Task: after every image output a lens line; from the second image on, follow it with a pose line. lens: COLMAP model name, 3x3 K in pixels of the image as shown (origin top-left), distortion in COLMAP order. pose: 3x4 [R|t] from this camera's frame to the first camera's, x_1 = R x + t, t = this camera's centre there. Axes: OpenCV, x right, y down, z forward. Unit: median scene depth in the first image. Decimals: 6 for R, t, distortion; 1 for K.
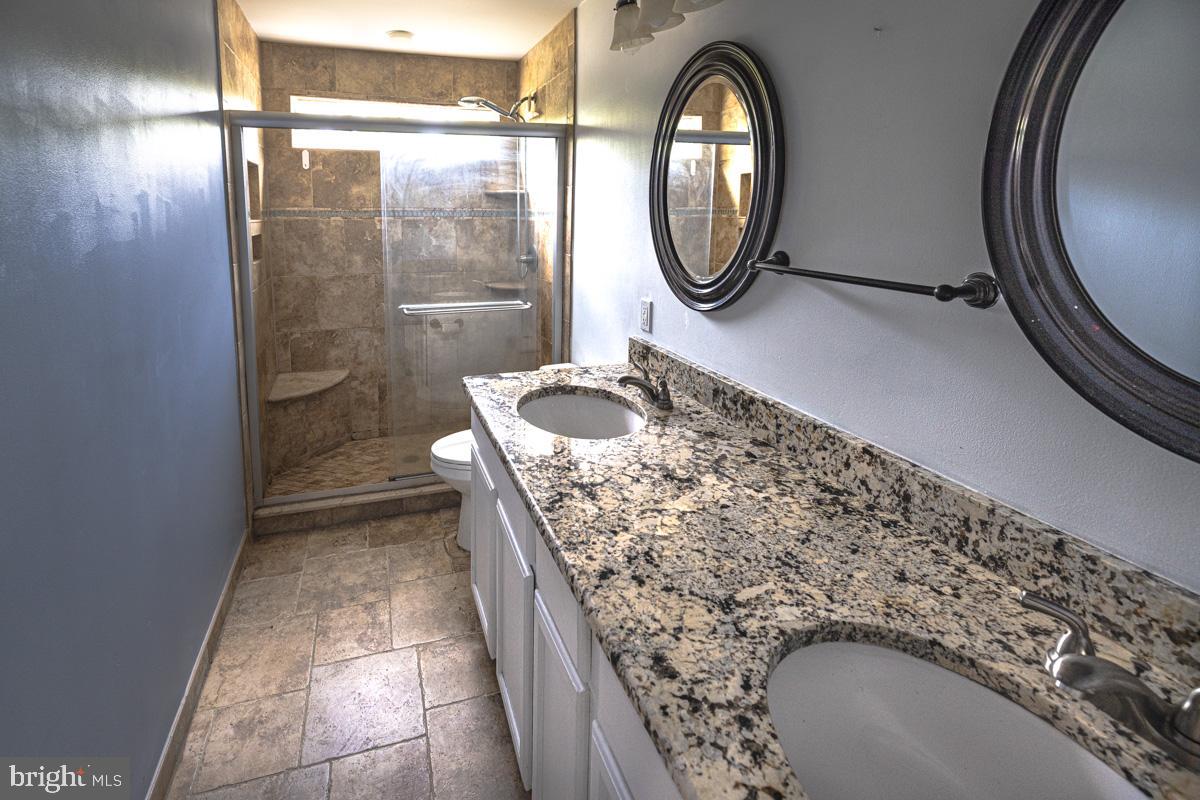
lens RADIAL K [[502.9, 0, 598.1], [0, 502.9, 395.5], [0, 0, 1]] dist [0.002845, 0.000171]
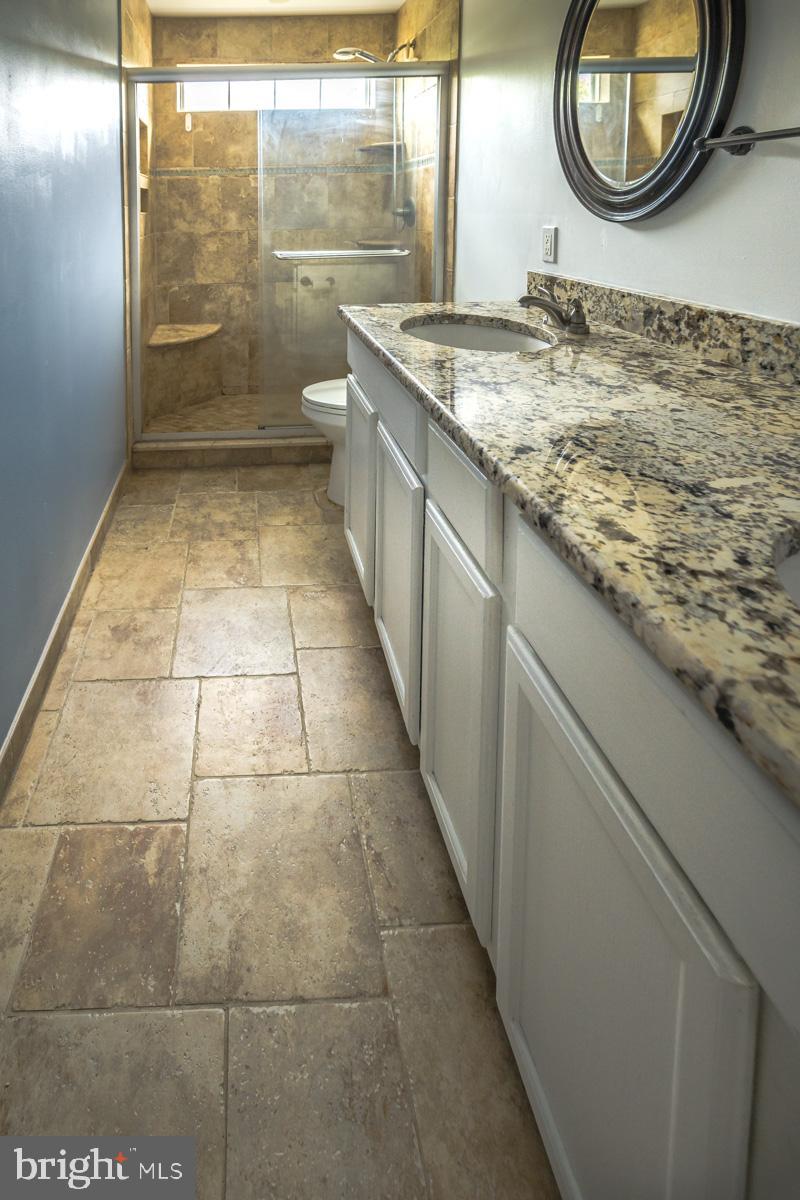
lens RADIAL K [[502.9, 0, 272.9], [0, 502.9, 674.9], [0, 0, 1]] dist [0.002845, 0.000171]
pose [[0.967018, 0.006228, -0.254632, -0.149711], [-0.020882, 0.998274, -0.054889, 0.696112], [0.253850, 0.058396, 0.965479, 0.125704]]
